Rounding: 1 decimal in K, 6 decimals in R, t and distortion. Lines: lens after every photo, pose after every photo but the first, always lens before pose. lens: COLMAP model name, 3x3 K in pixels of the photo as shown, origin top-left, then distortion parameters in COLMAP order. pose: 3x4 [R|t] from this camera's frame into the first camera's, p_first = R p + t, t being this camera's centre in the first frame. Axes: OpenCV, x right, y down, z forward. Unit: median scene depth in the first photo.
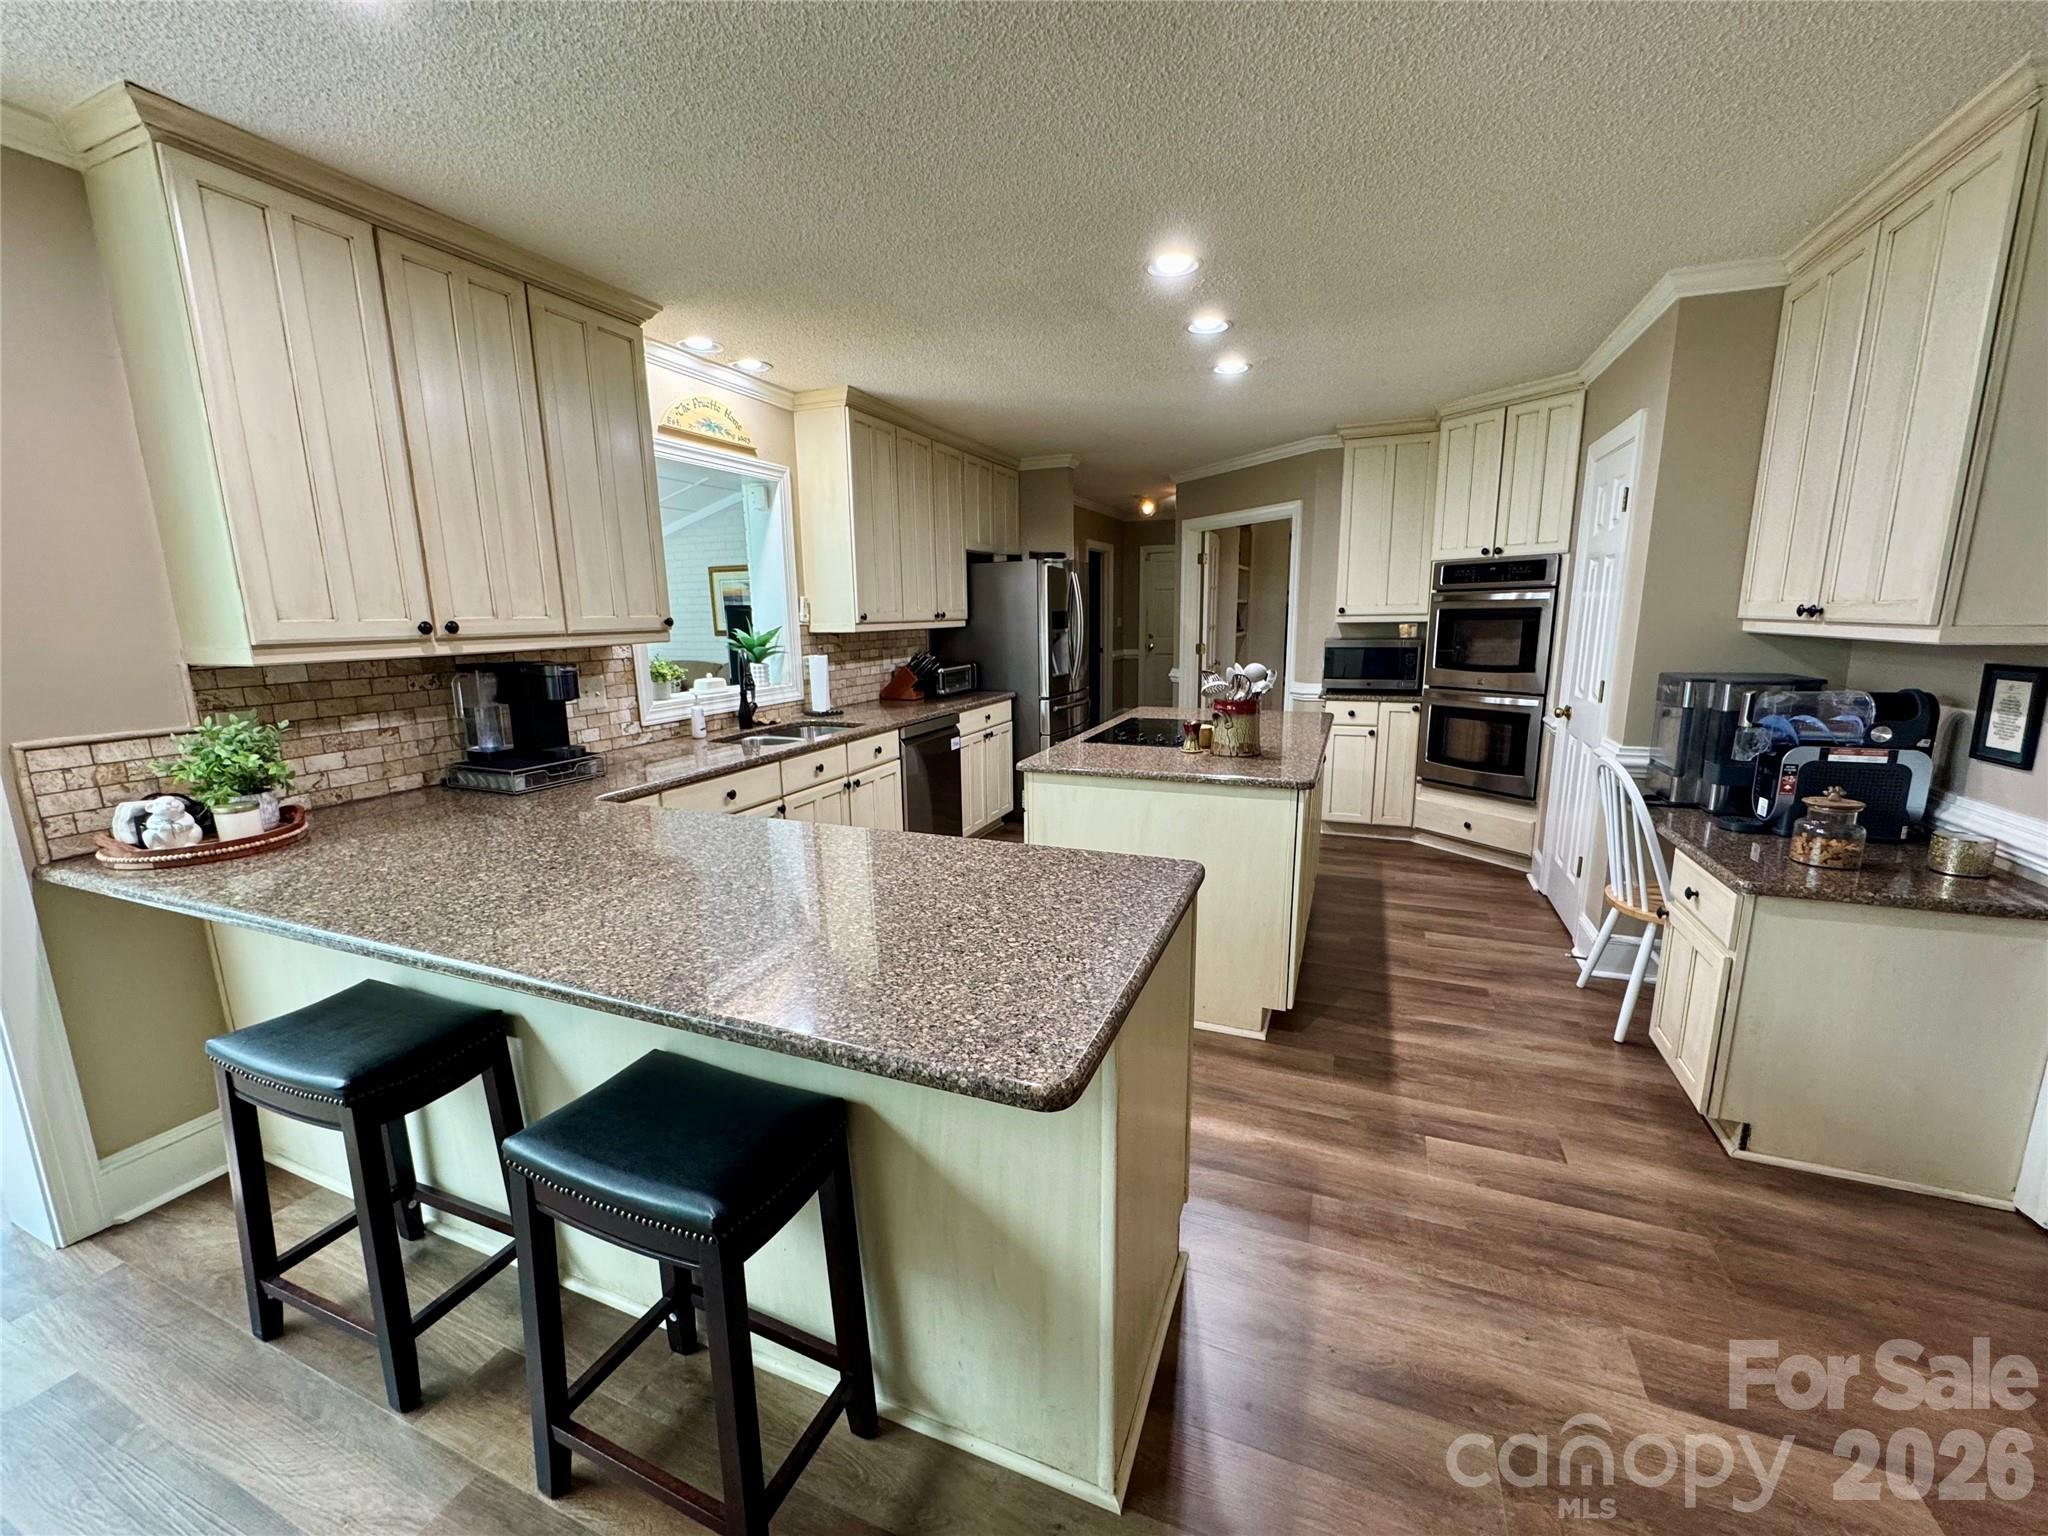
lens RADIAL K [[816.8, 0, 1024.0], [0, 816.8, 768.0], [0, 0, 1]] dist [-0.001600, 0.000031]
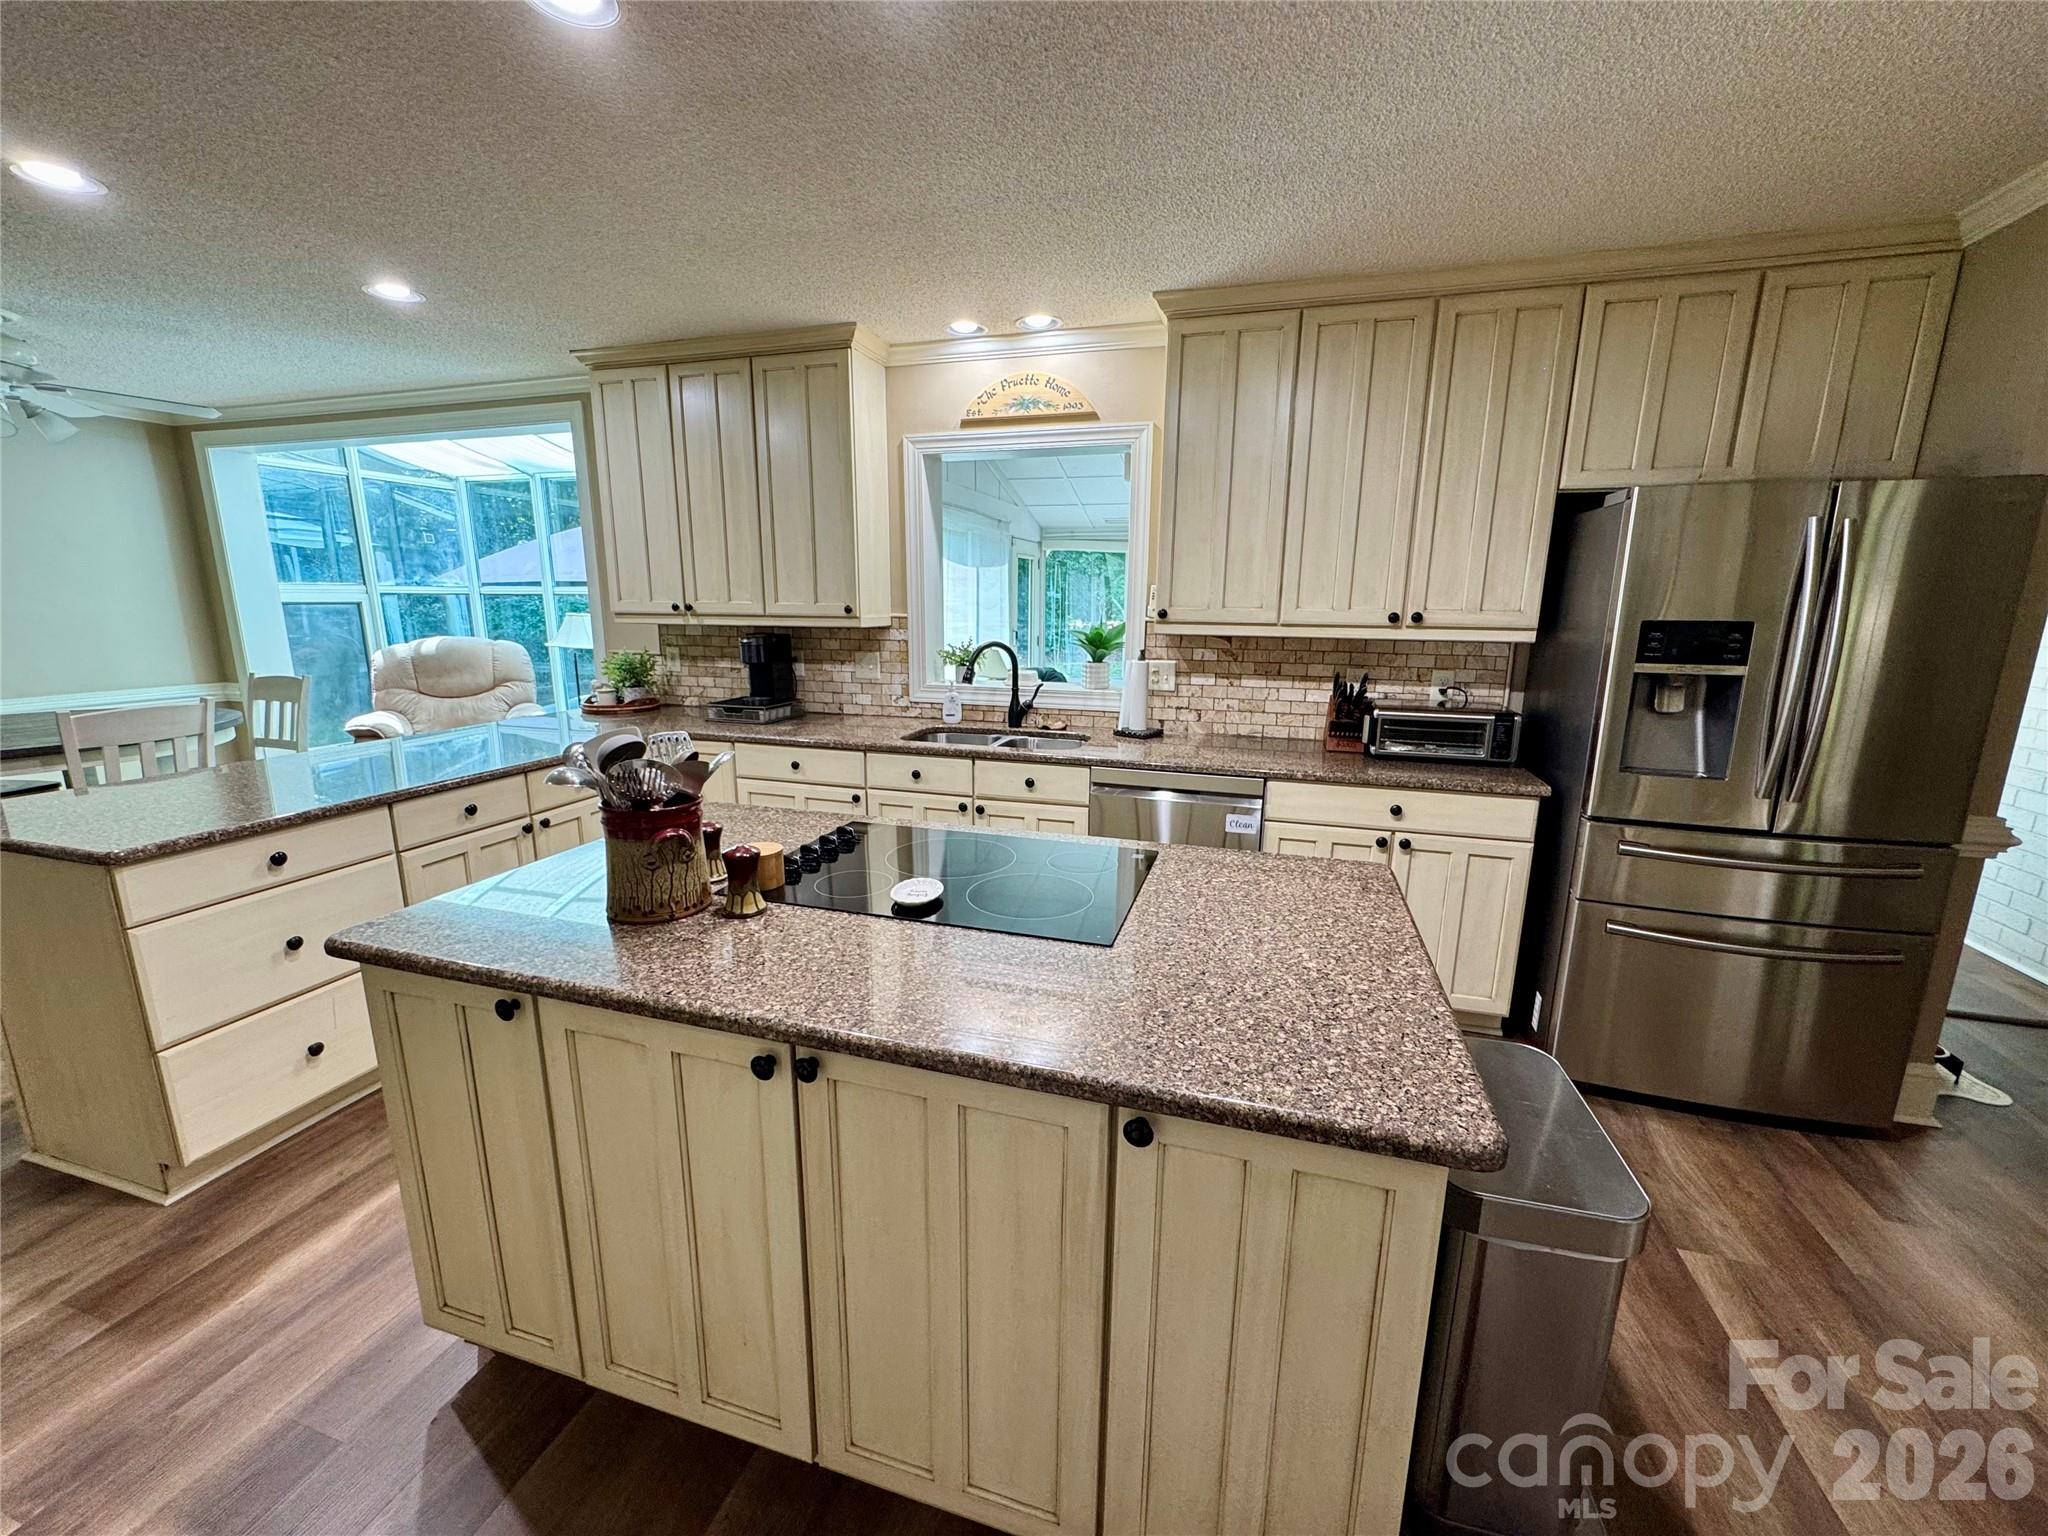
lens RADIAL K [[816.8, 0, 1024.0], [0, 816.8, 768.0], [0, 0, 1]] dist [-0.001600, 0.000031]
pose [[0.088467, 0.221837, -0.971062, 0.635746], [-0.197871, 0.959370, 0.201139, -0.211116], [0.976228, 0.174351, 0.128767, 0.976186]]
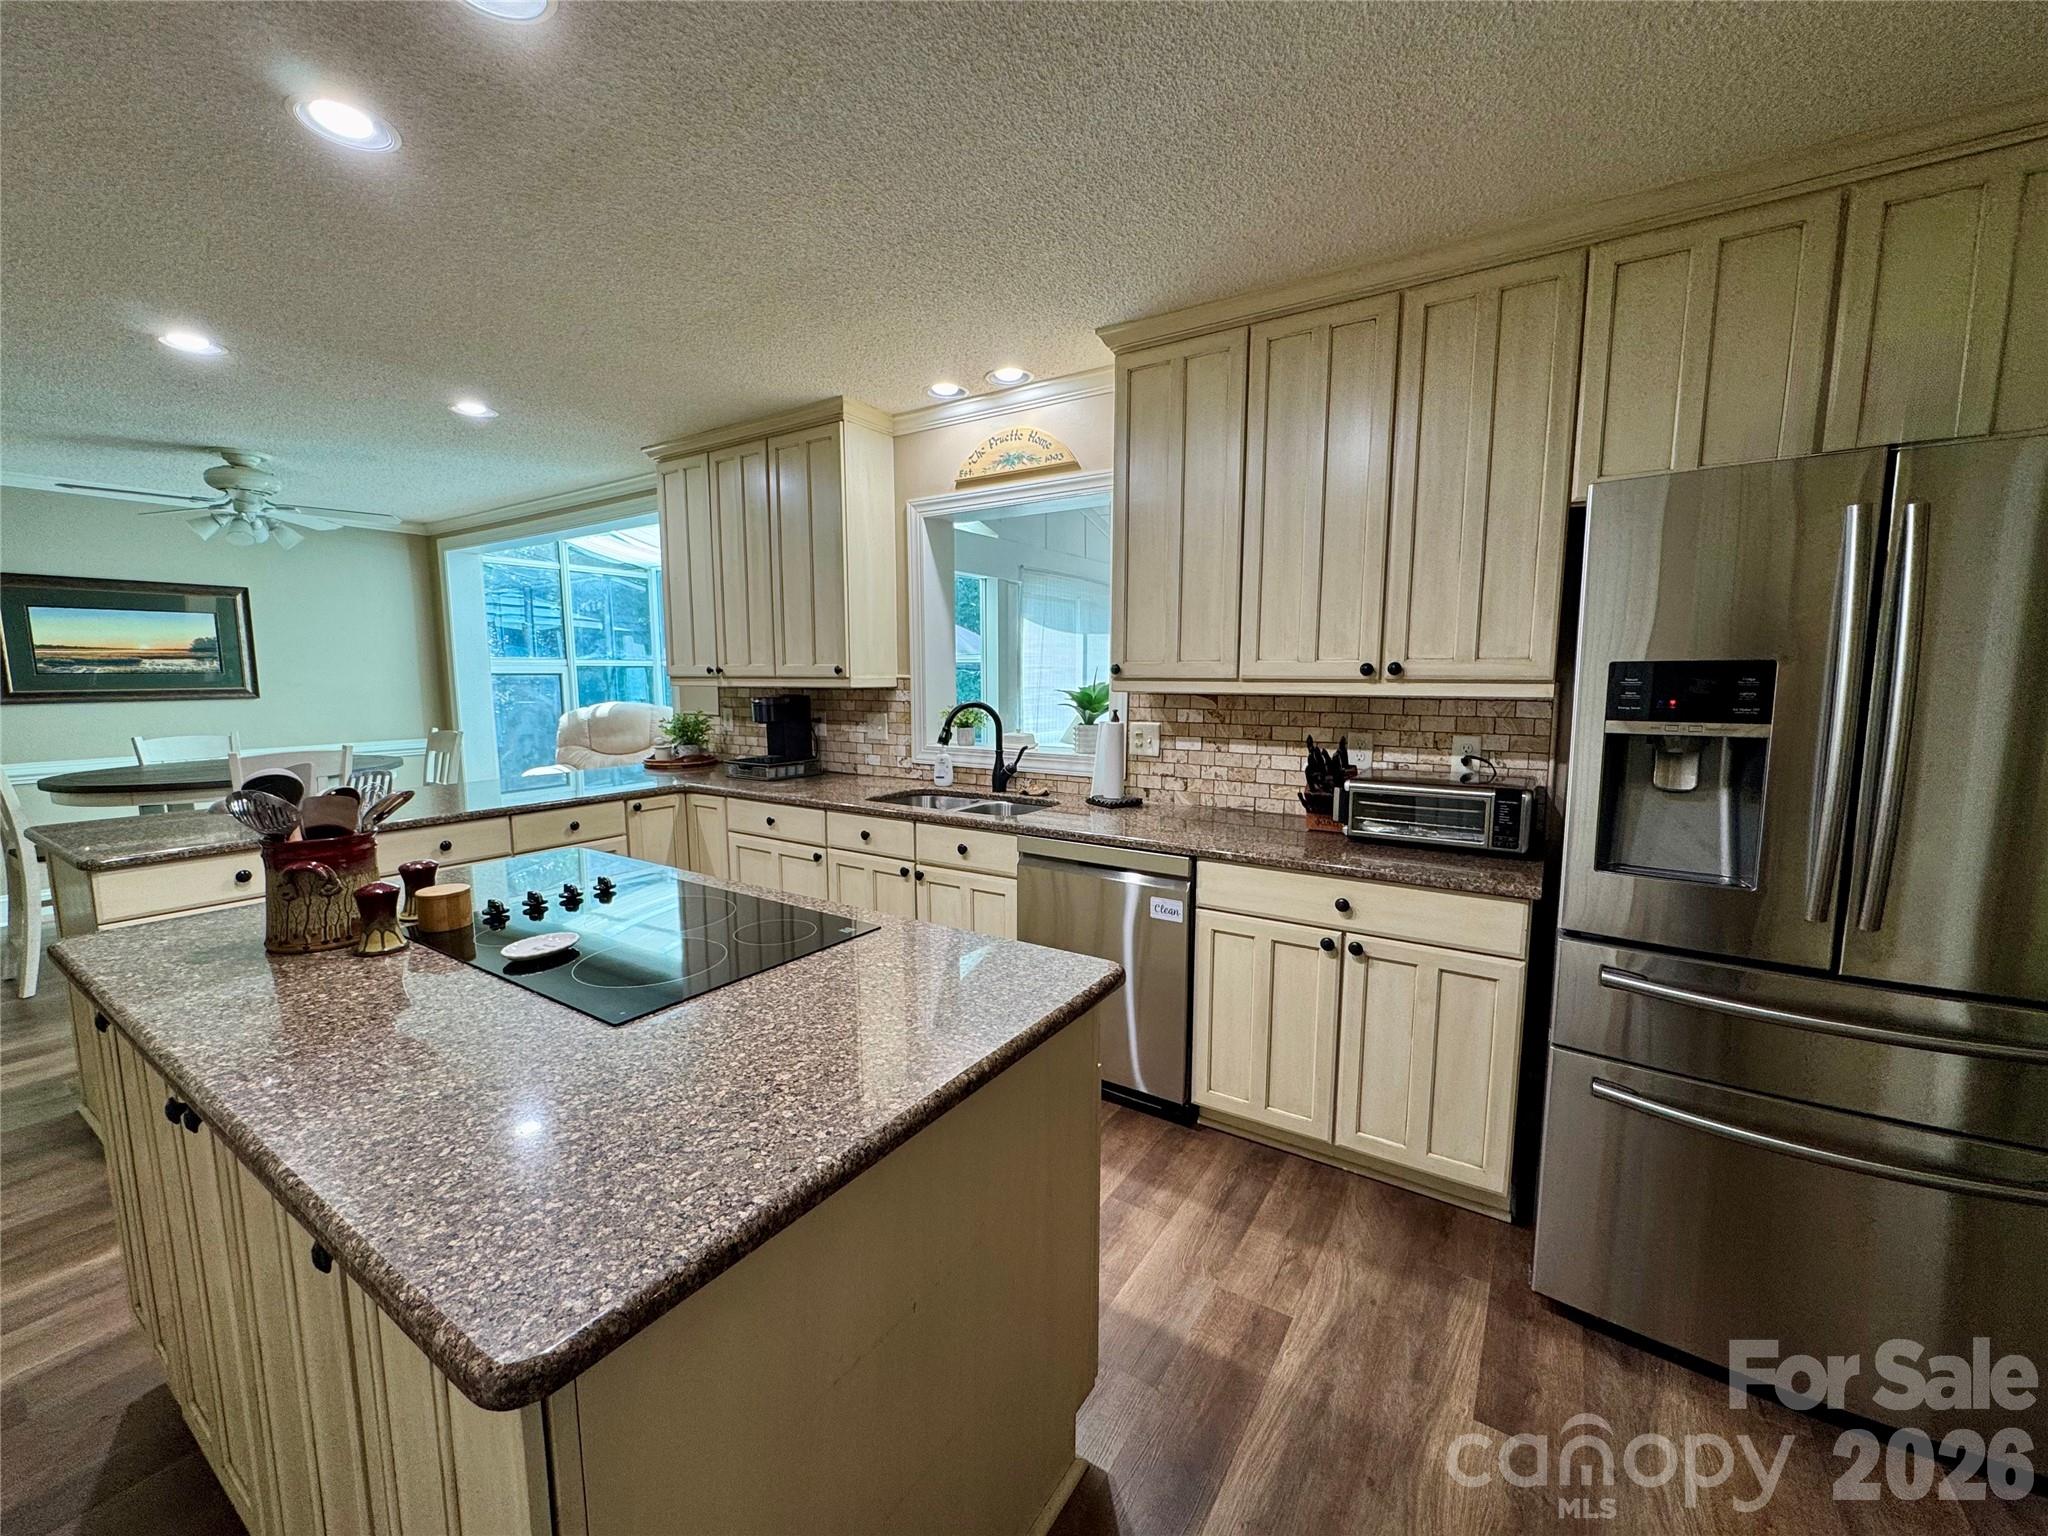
lens RADIAL K [[816.8, 0, 1024.0], [0, 816.8, 768.0], [0, 0, 1]] dist [-0.001600, 0.000031]
pose [[-0.192462, 0.132420, -0.972329, 0.560709], [-0.181424, 0.968970, 0.167874, -0.246903], [0.964388, 0.208713, -0.162466, 1.267103]]
